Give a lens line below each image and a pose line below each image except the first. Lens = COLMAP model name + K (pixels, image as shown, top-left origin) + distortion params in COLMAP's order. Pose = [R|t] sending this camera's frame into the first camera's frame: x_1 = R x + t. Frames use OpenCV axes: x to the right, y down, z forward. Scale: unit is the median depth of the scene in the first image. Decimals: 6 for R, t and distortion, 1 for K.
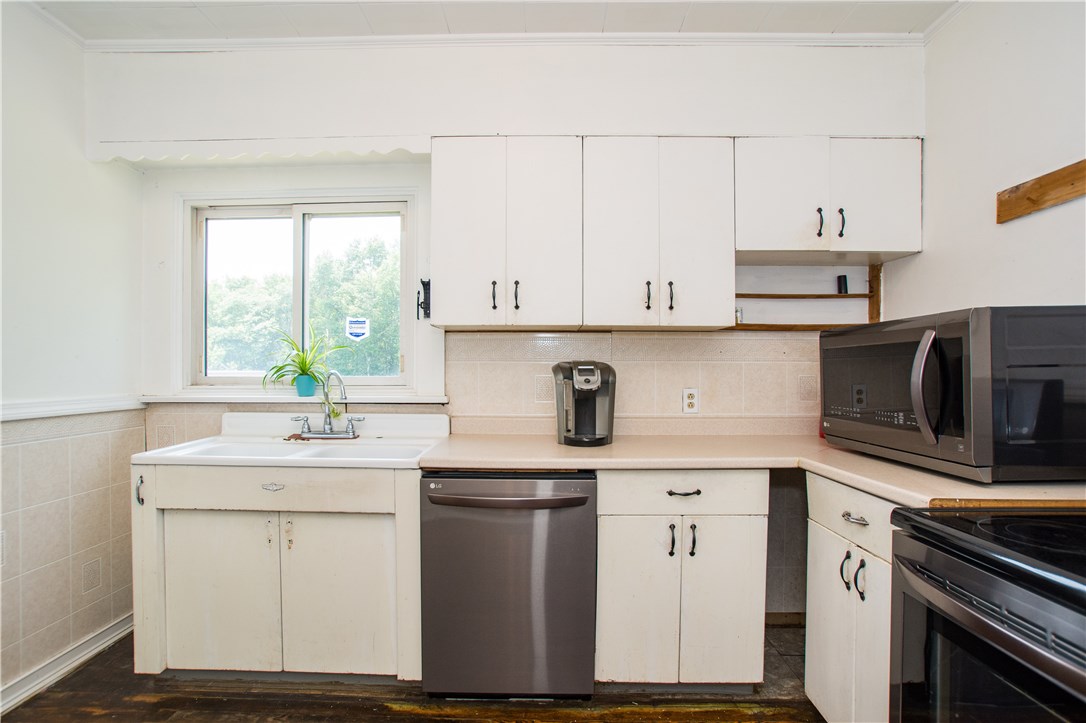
lens RADIAL K [[536.4, 0, 542.1], [0, 536.4, 375.6], [0, 0, 1]] dist [-0.068611, 0.029114]
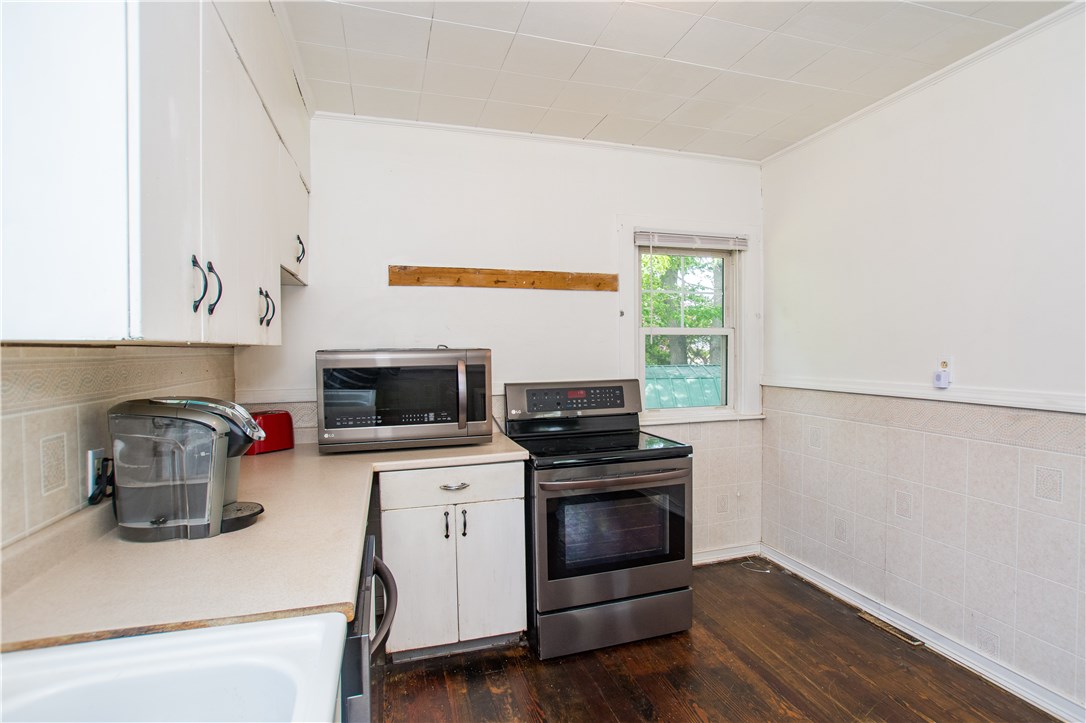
lens RADIAL K [[536.4, 0, 542.1], [0, 536.4, 375.6], [0, 0, 1]] dist [-0.068611, 0.029114]
pose [[-0.304342, -0.046567, 0.951424, -0.841060], [0.016174, 0.998408, 0.054040, -0.111046], [-0.952425, 0.031835, -0.303104, 1.132993]]
